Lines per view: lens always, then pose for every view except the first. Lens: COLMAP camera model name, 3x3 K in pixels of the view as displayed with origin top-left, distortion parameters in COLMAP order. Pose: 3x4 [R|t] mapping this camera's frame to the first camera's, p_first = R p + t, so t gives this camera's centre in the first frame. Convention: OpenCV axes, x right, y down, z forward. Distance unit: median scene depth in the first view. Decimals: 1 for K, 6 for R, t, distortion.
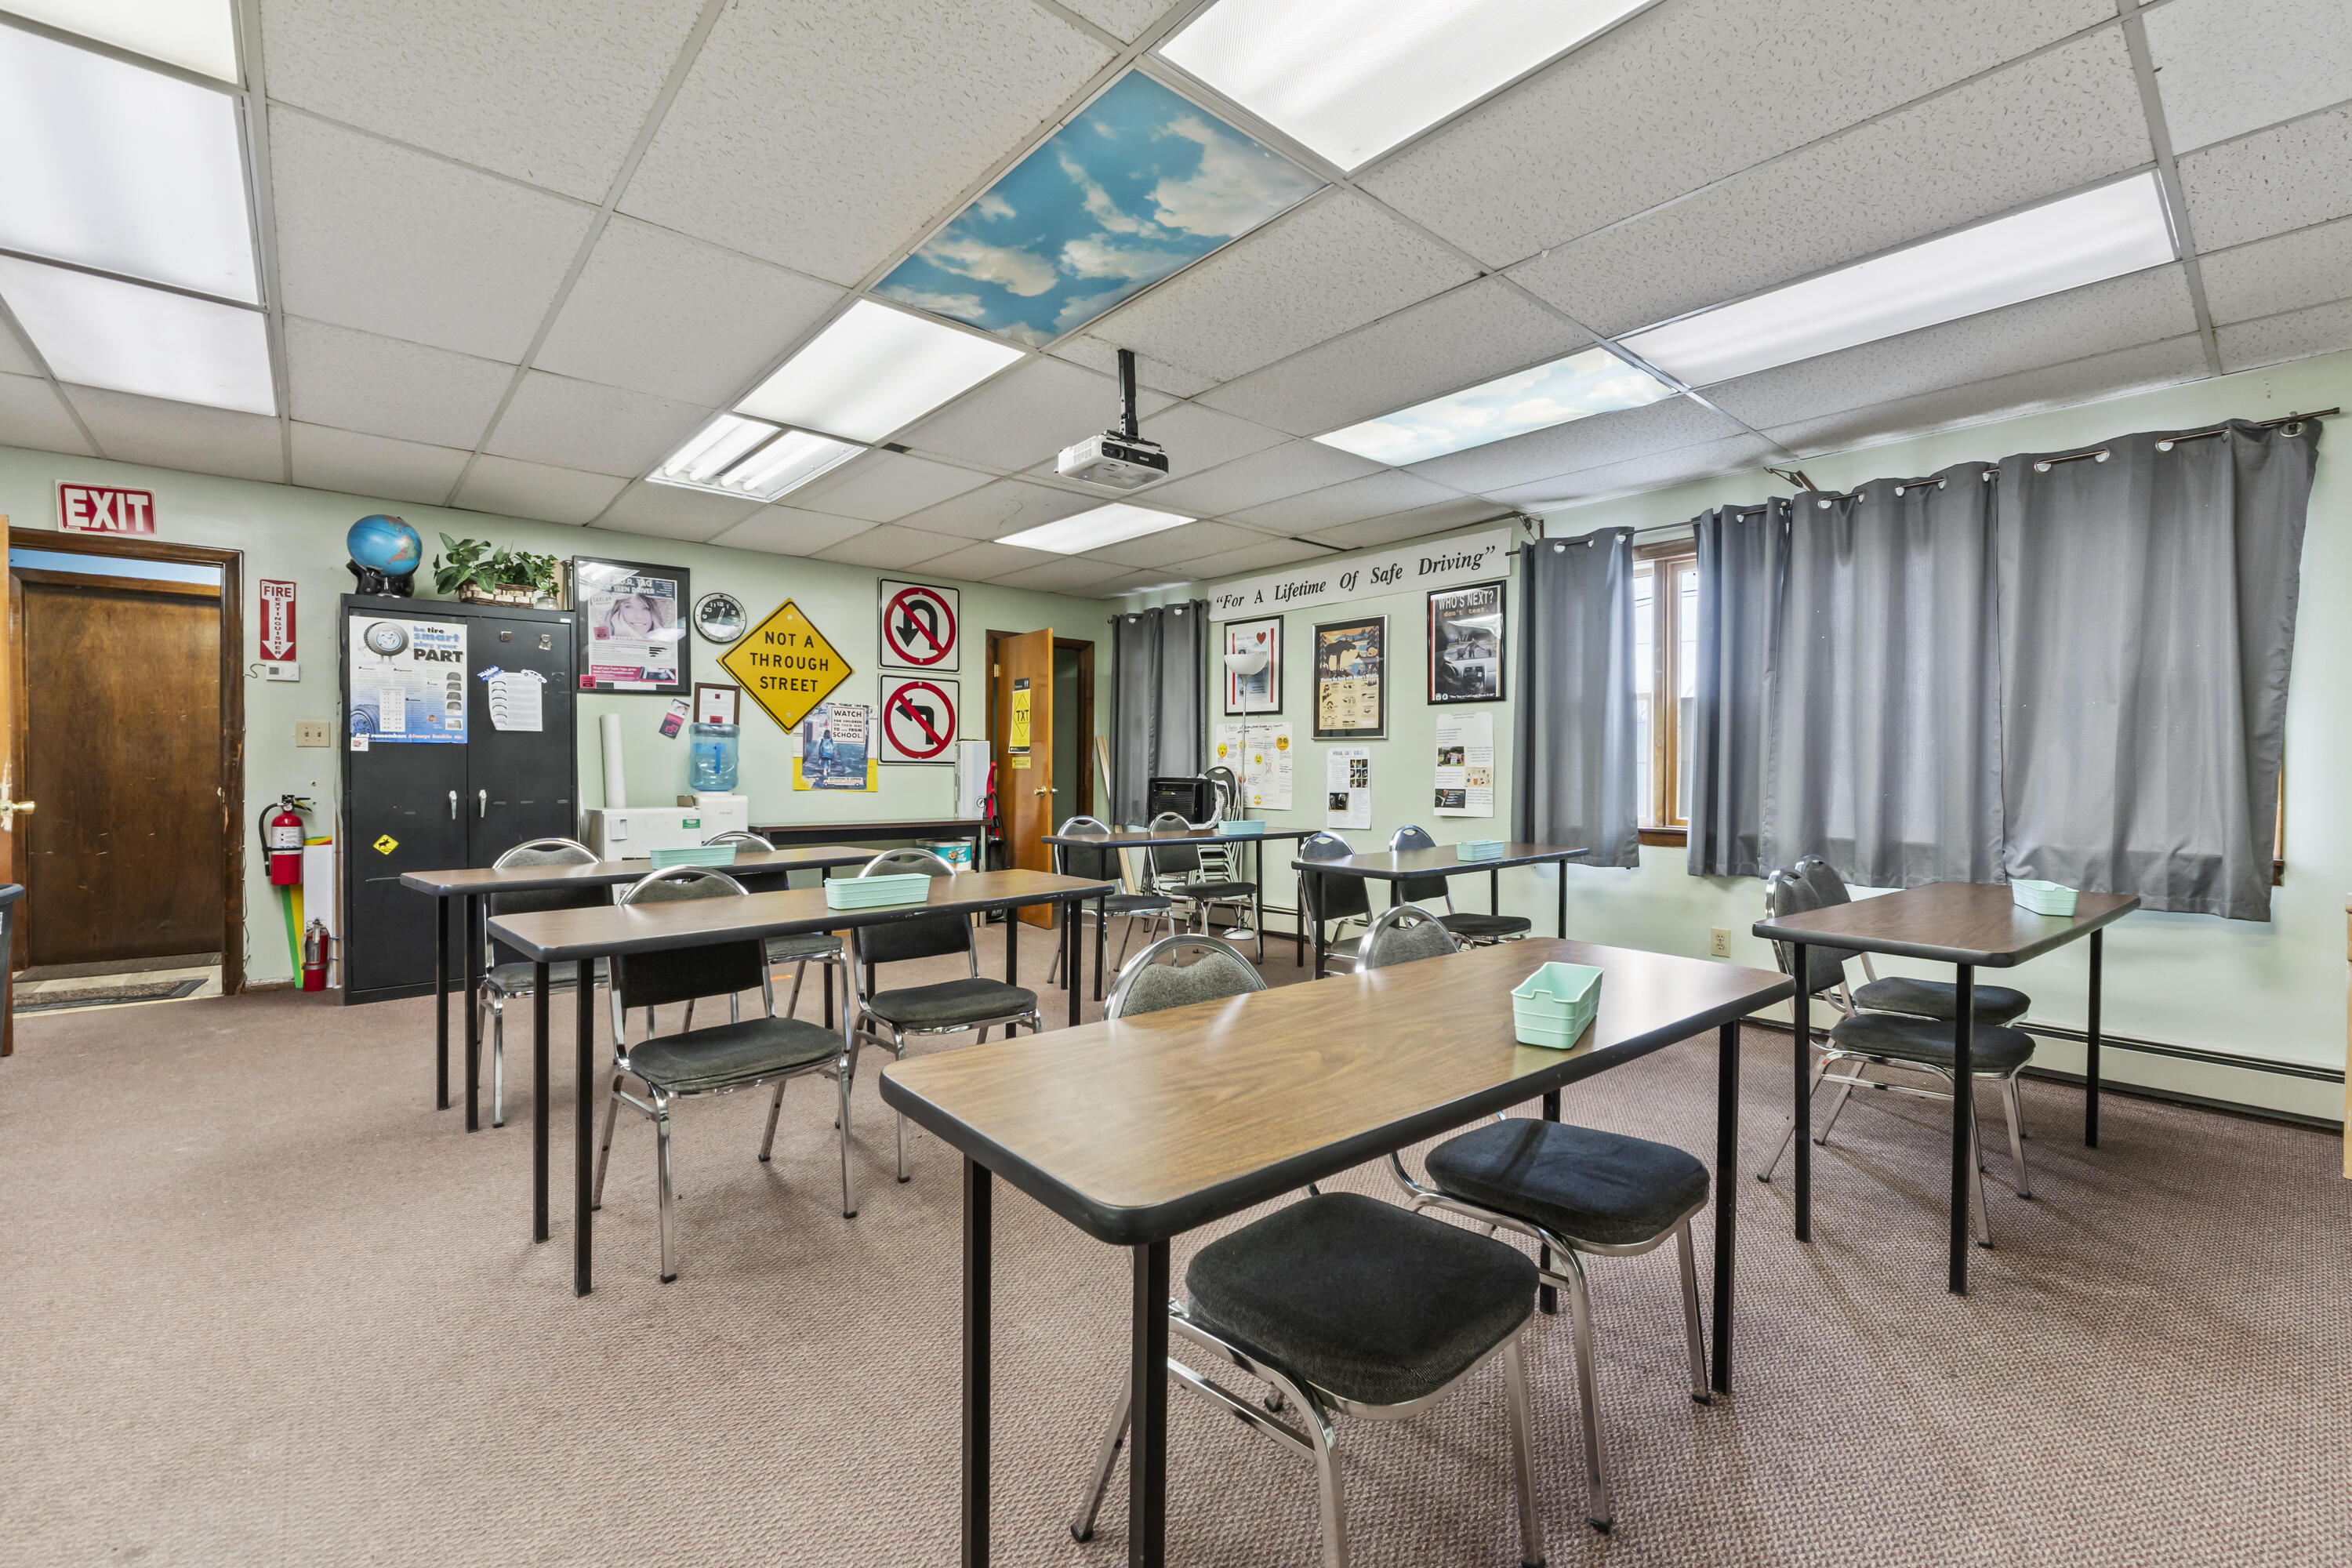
lens RADIAL K [[985.9, 0, 1176.0], [0, 985.9, 784.0], [0, 0, 1]] dist [-0.010514, -0.000128]
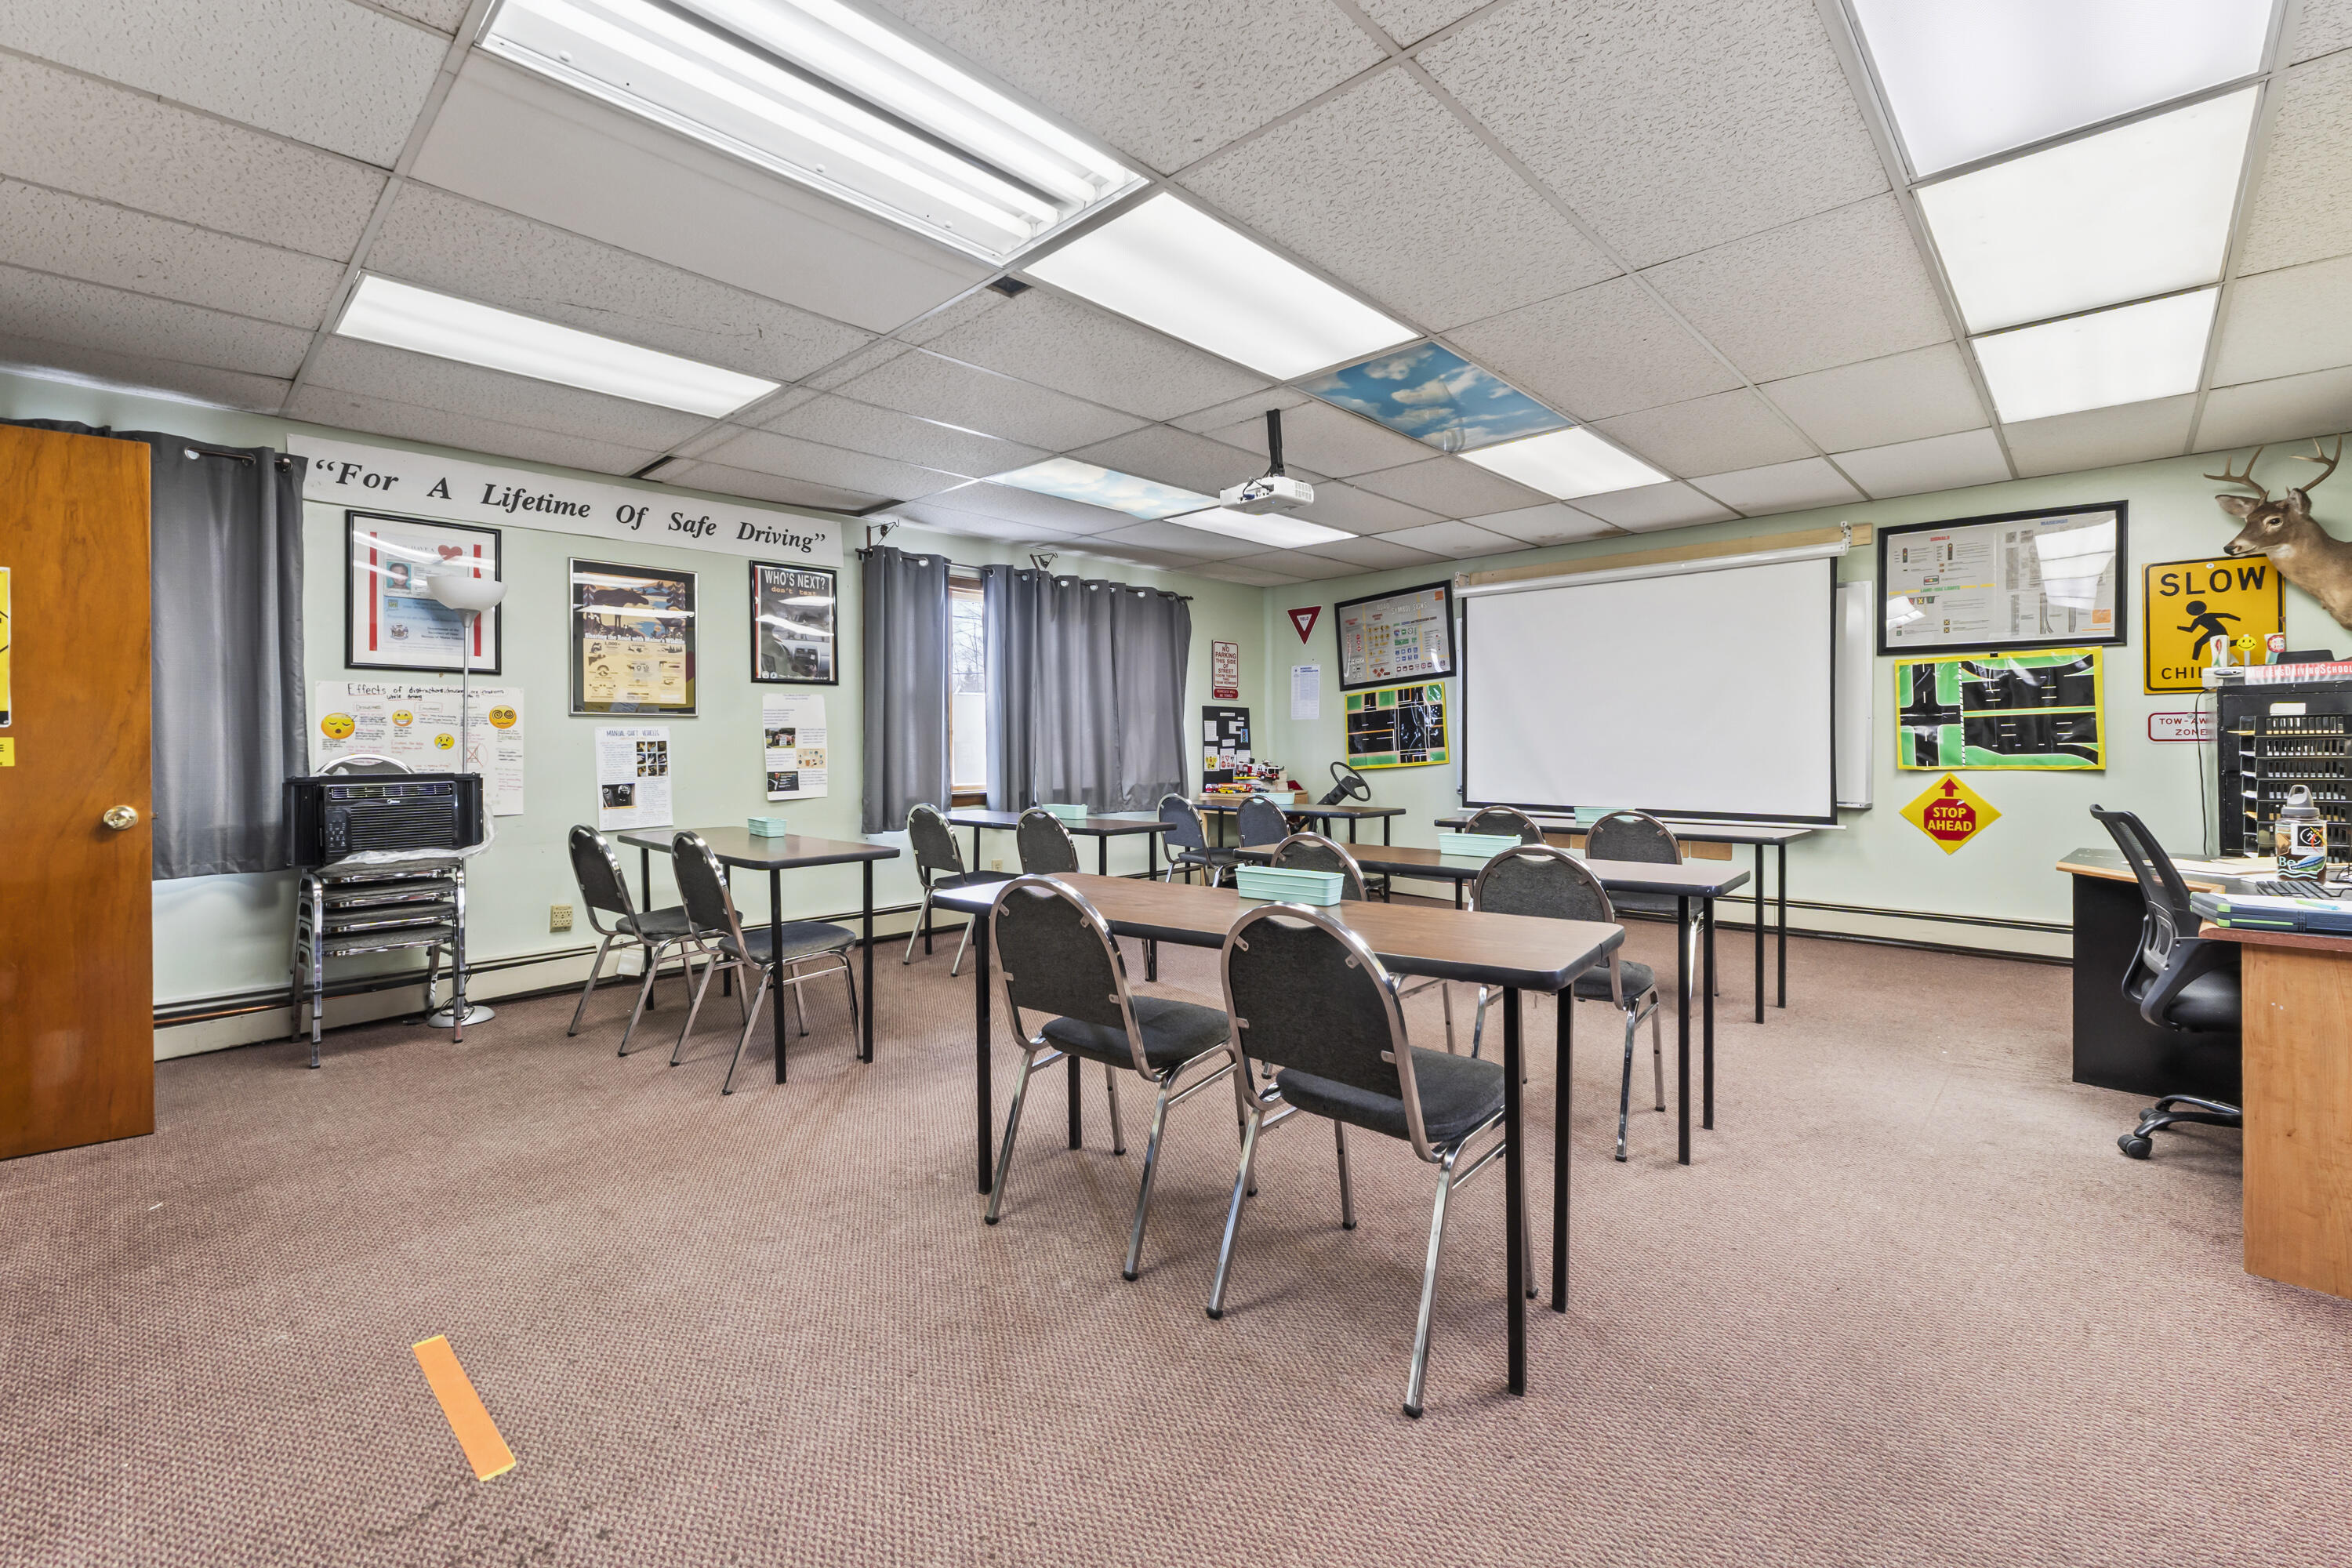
lens RADIAL K [[1000.0, 0, 1169.4], [0, 1000.0, 756.3], [0, 0, 1]] dist [-0.010449, 0.000113]
pose [[-0.091700, -0.019668, 0.995592, -0.715606], [0.024101, 0.999468, 0.021964, -0.021862], [-0.995495, 0.026009, -0.091178, 0.697020]]
